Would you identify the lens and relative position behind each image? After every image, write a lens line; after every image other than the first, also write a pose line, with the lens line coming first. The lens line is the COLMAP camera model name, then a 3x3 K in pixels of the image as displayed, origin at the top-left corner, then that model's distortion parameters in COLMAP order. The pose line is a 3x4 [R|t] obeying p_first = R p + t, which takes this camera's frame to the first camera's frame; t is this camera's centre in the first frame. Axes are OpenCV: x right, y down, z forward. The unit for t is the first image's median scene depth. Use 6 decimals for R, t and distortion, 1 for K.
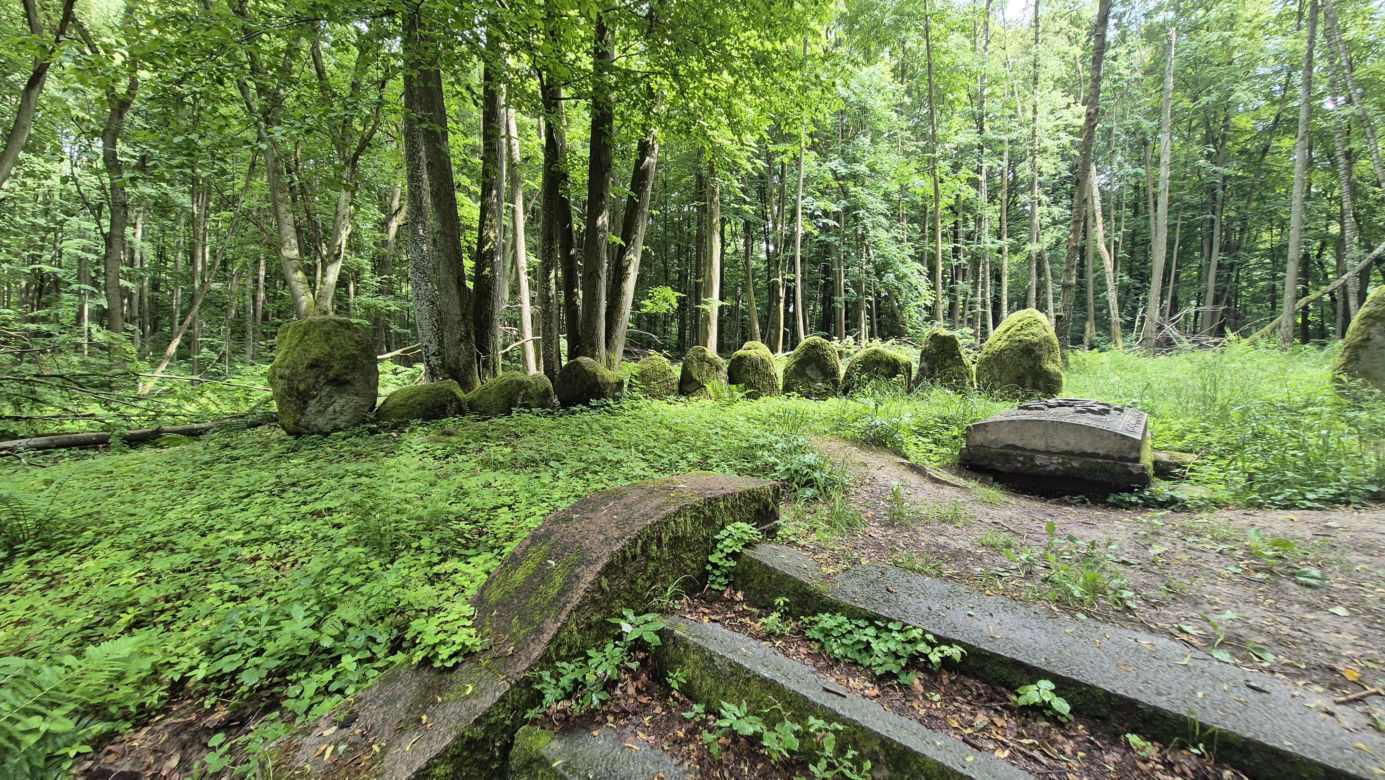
lens RADIAL K [[566.8, 0, 699.7], [0, 566.8, 390.4], [0, 0, 1]] dist [-0.002227, 0.001081]
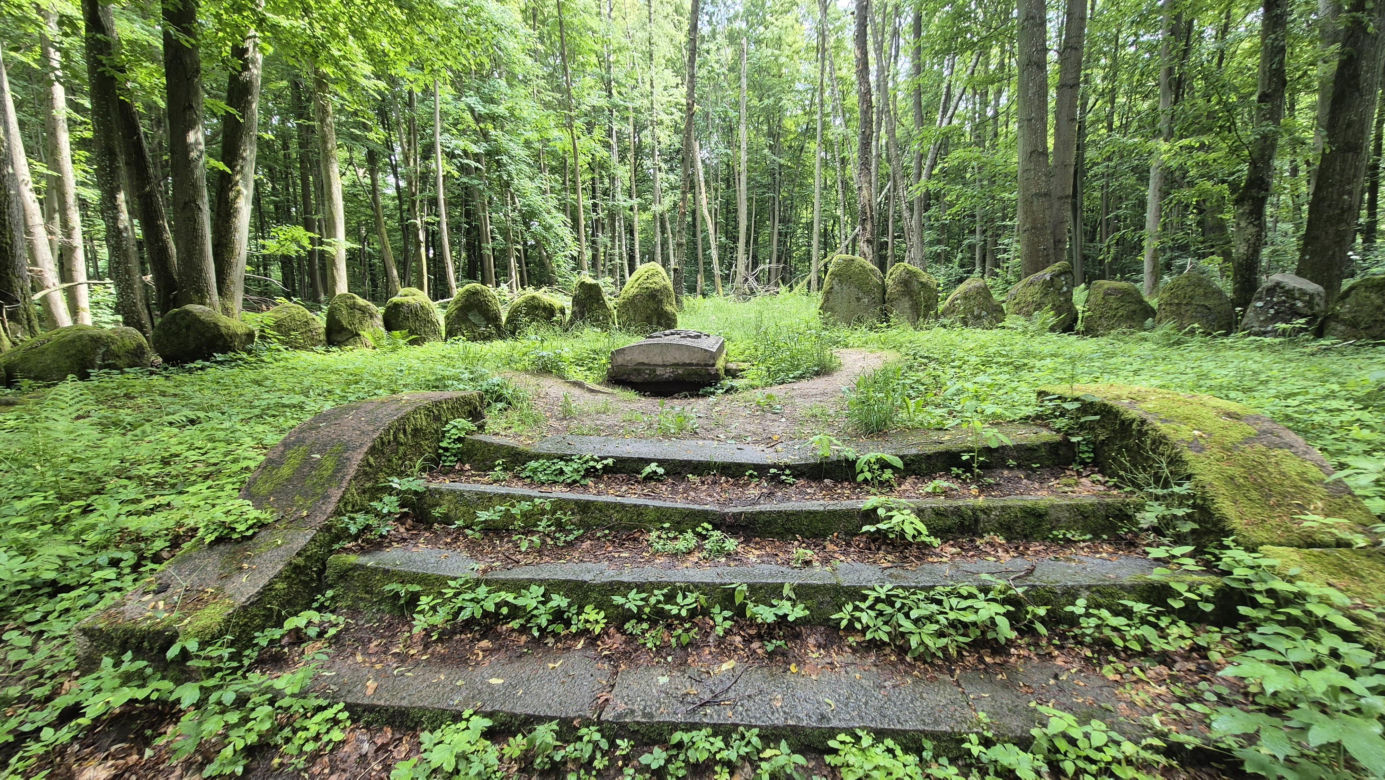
lens RADIAL K [[566.8, 0, 699.7], [0, 566.8, 390.4], [0, 0, 1]] dist [-0.002227, 0.001081]
pose [[0.828501, -0.094440, 0.551967, -0.017752], [0.045224, 0.993741, 0.102146, 0.004981], [-0.558159, -0.059666, 0.827586, -0.039750]]
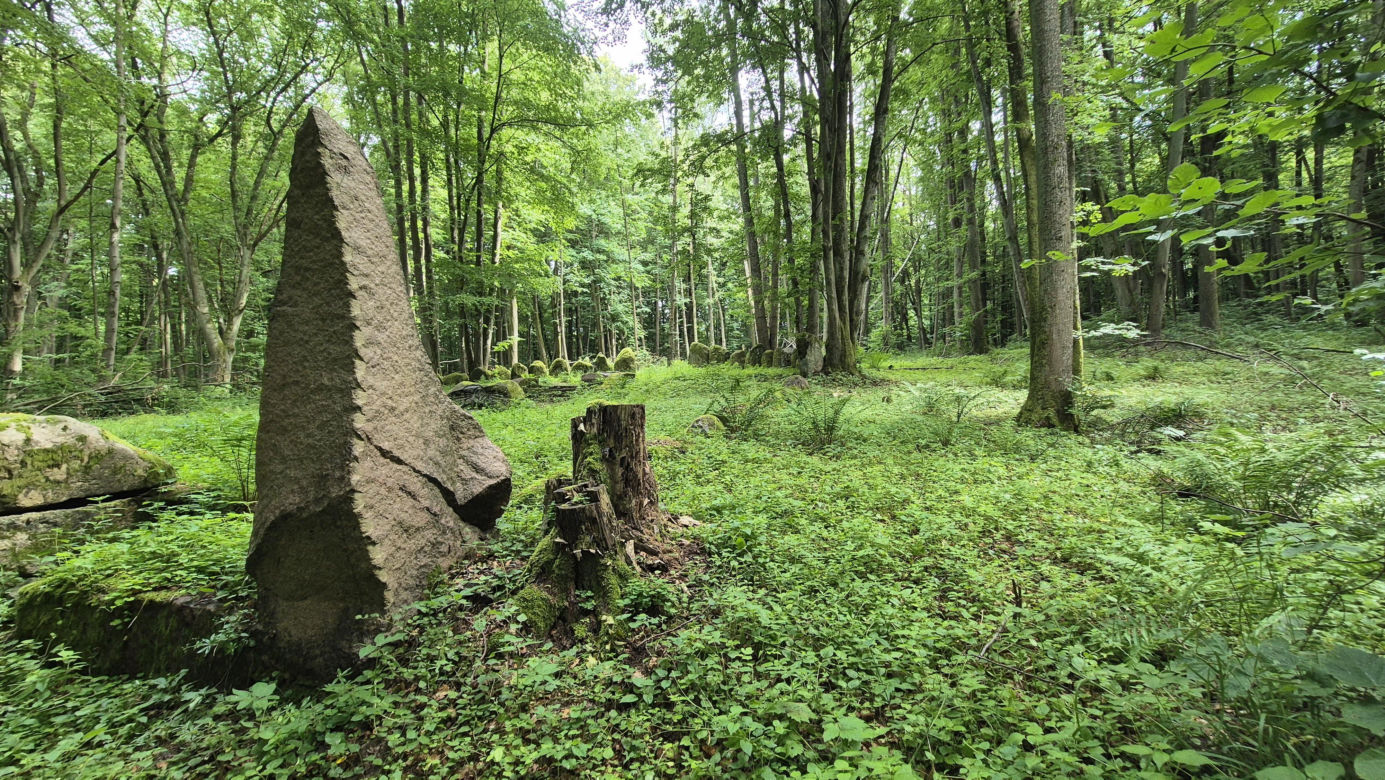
lens RADIAL K [[566.8, 0, 699.7], [0, 566.8, 390.4], [0, 0, 1]] dist [-0.002227, 0.001081]
pose [[0.936597, -0.046355, 0.347329, -0.050184], [0.057524, 0.998104, -0.021909, 0.062874], [-0.345655, 0.040500, 0.937487, -0.715523]]
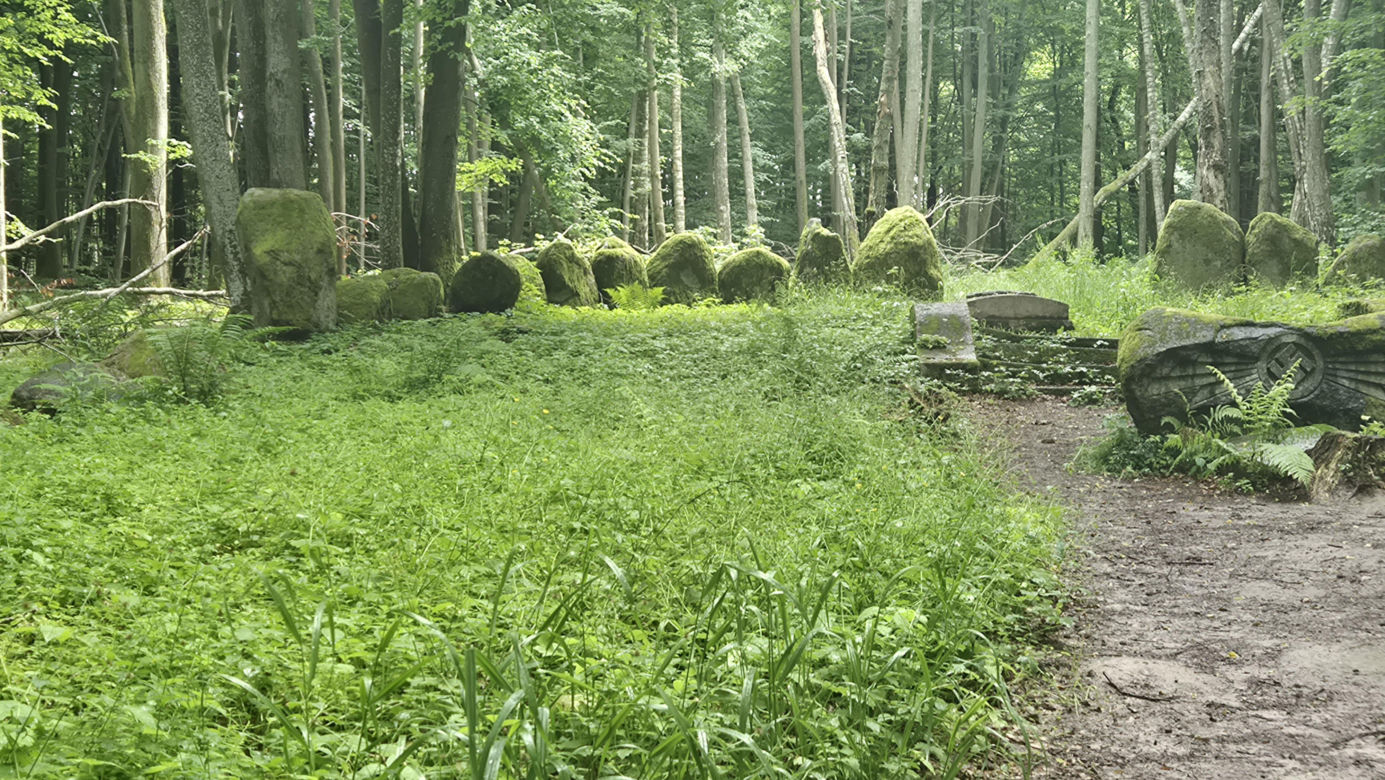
lens RADIAL K [[1797.1, 0, 682.1], [0, 1797.1, 395.2], [0, 0, 1]] dist [0.051174, -0.083266]
pose [[0.827154, -0.026518, 0.561349, -0.428459], [0.031303, 0.999509, 0.001090, 0.044714], [-0.561102, 0.016670, 0.827579, -0.369555]]
